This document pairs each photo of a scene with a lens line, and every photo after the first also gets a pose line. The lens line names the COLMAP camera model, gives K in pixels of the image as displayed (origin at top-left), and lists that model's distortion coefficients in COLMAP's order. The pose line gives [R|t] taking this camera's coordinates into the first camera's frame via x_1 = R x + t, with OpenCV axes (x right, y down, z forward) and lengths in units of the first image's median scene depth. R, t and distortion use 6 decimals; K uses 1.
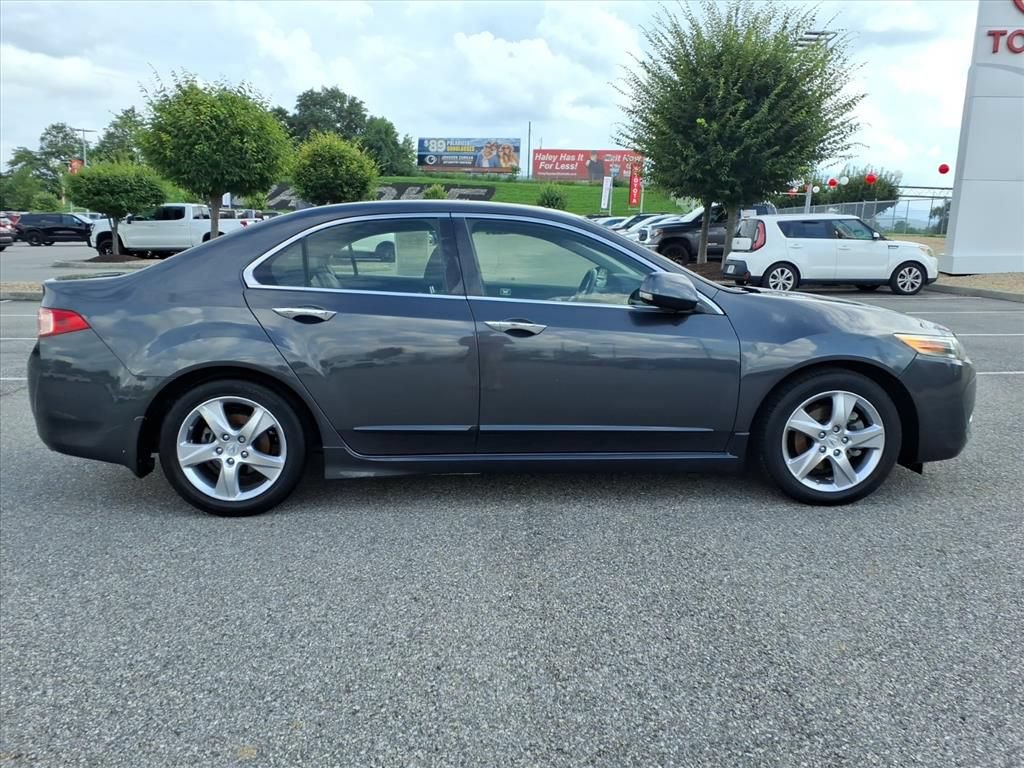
lens RADIAL K [[832.5, 0, 506.0], [0, 832.5, 382.1], [0, 0, 1]] dist [0.037953, -0.040700]
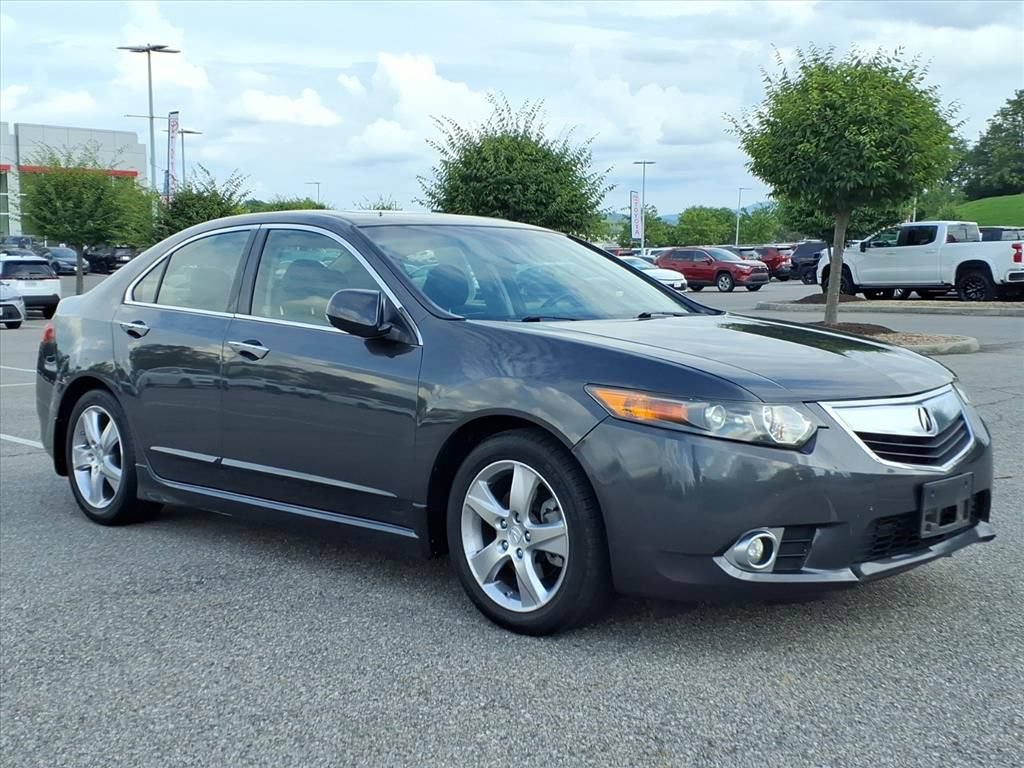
lens RADIAL K [[1273.1, 0, 512.0], [0, 1273.1, 384.0], [0, 0, 1]] dist [0.016478, -0.029746]
pose [[0.671088, 0.052802, -0.739495, 0.292693], [-0.115084, 0.992789, -0.033550, -0.004240], [0.732391, 0.107619, 0.672326, 0.072724]]
